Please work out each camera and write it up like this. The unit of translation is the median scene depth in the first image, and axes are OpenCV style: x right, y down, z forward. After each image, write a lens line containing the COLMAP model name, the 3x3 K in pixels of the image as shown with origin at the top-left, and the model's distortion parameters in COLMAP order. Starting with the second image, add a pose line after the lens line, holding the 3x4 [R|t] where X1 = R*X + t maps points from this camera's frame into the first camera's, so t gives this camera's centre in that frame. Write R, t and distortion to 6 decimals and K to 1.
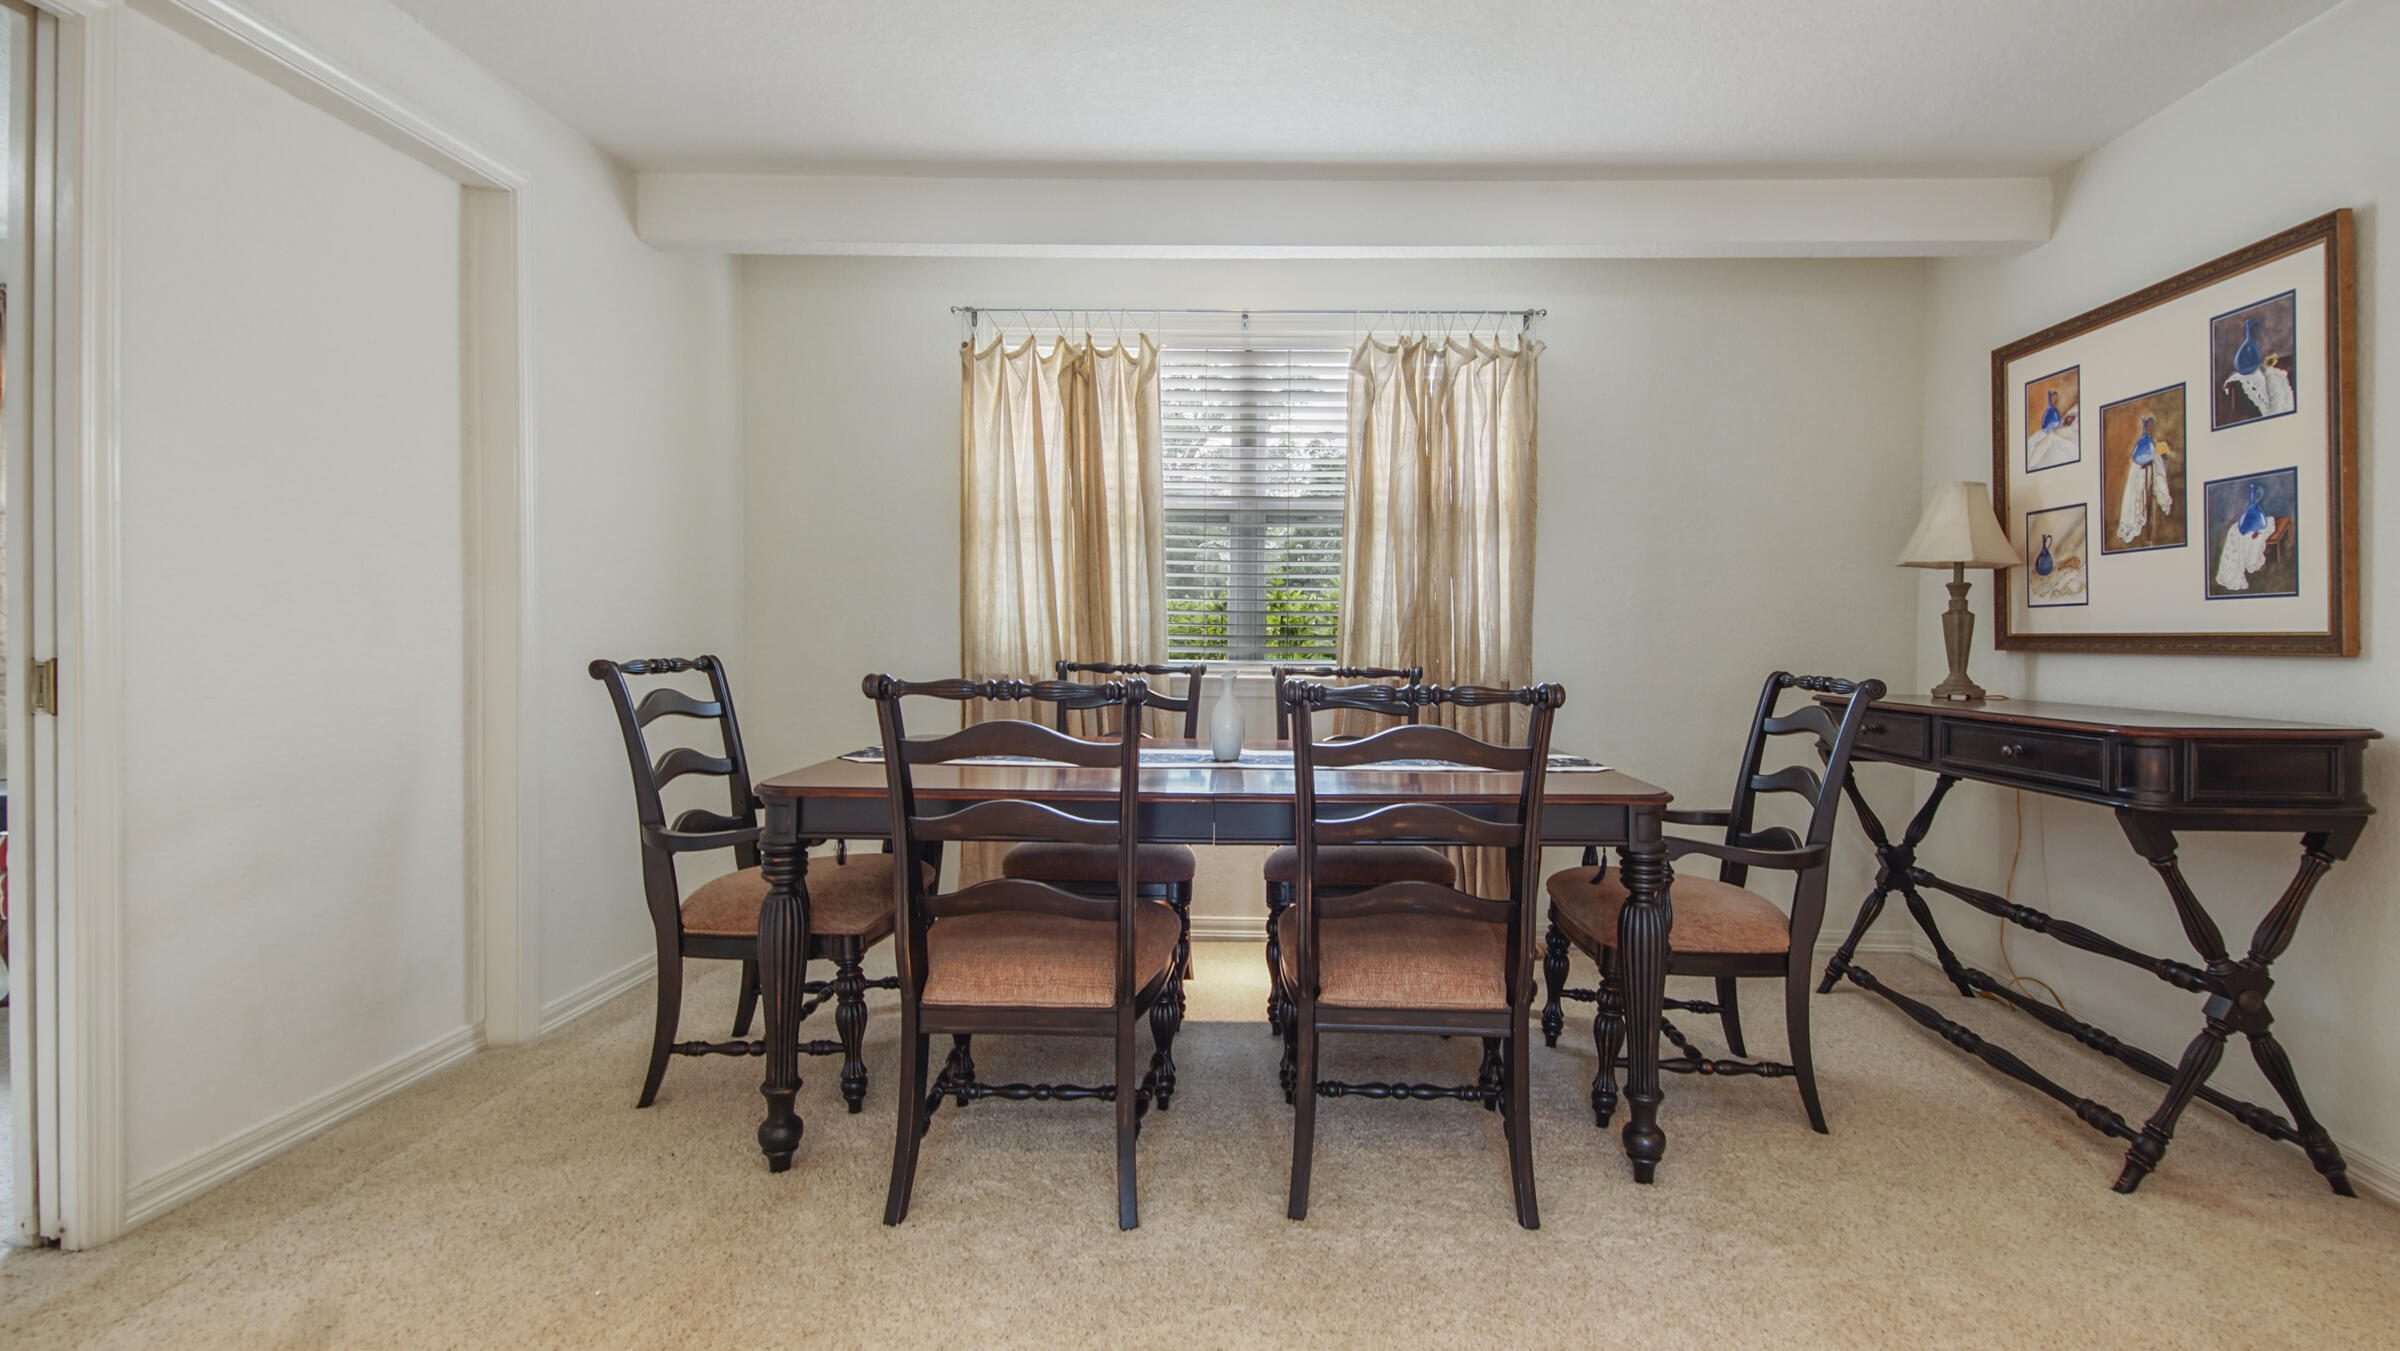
lens RADIAL K [[1086.7, 0, 1200.0], [0, 1086.7, 675.5], [0, 0, 1]] dist [-0.000007, -0.000329]
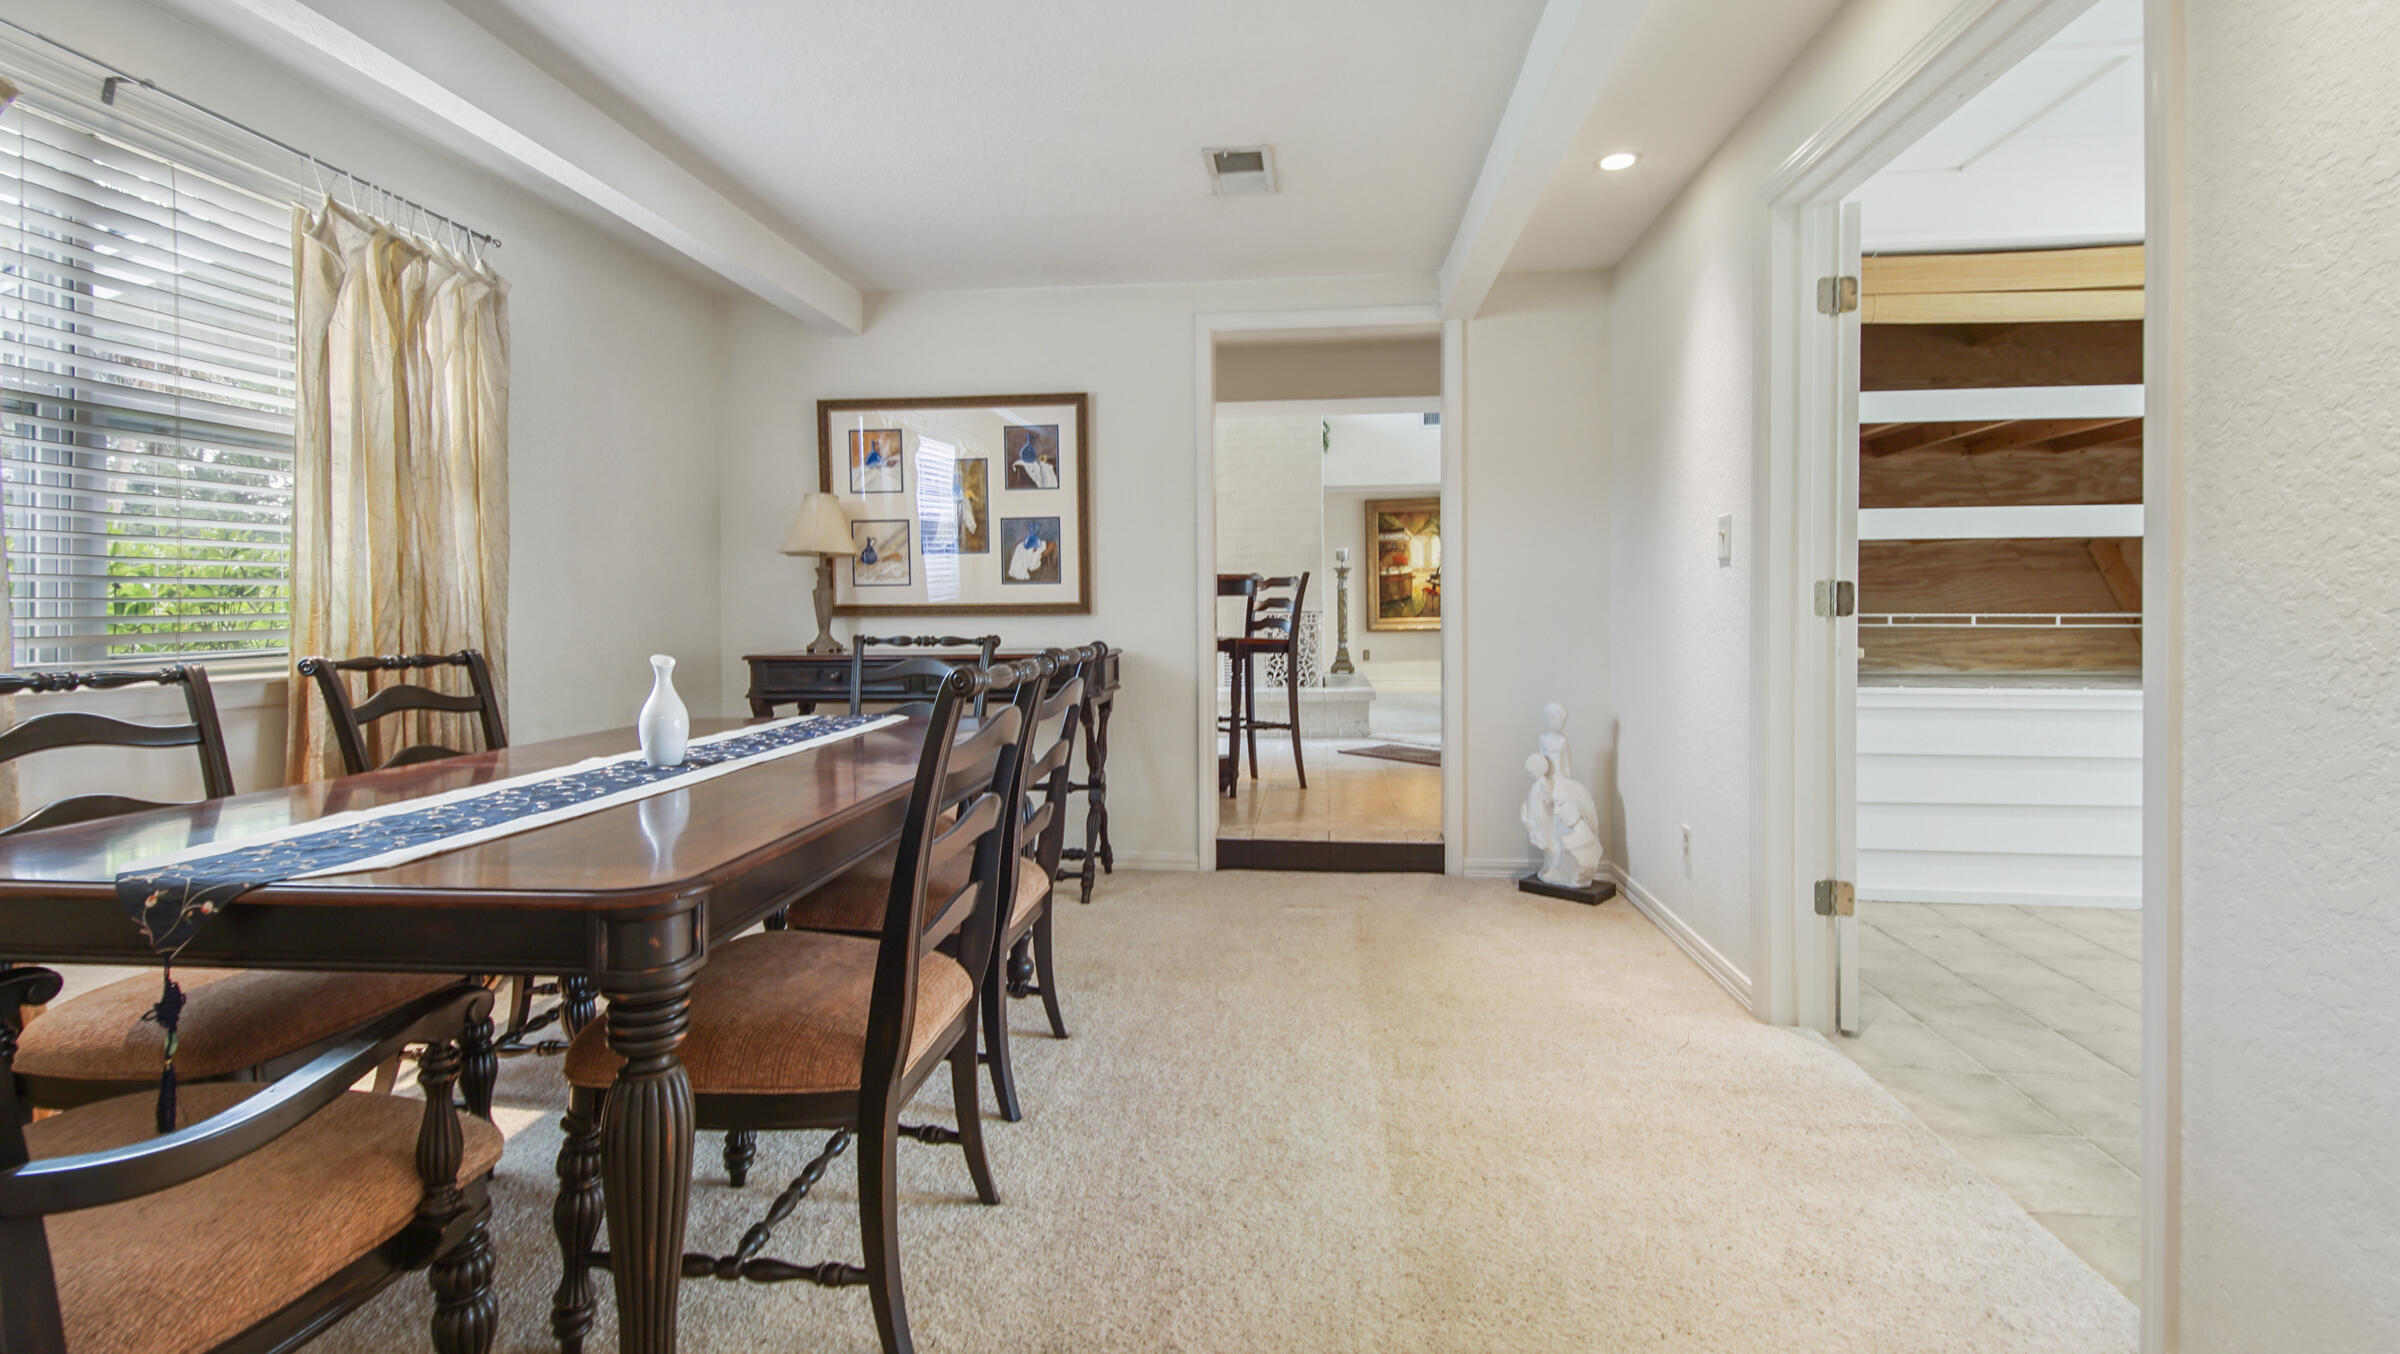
lens RADIAL K [[1086.7, 0, 1200.0], [0, 1086.7, 677.0], [0, 0, 1]] dist [-0.000007, -0.000329]
pose [[0.030878, -0.072583, 0.996884, -0.813341], [0.047152, 0.996355, 0.071084, -0.028350], [-0.998410, 0.044810, 0.034188, 0.598428]]
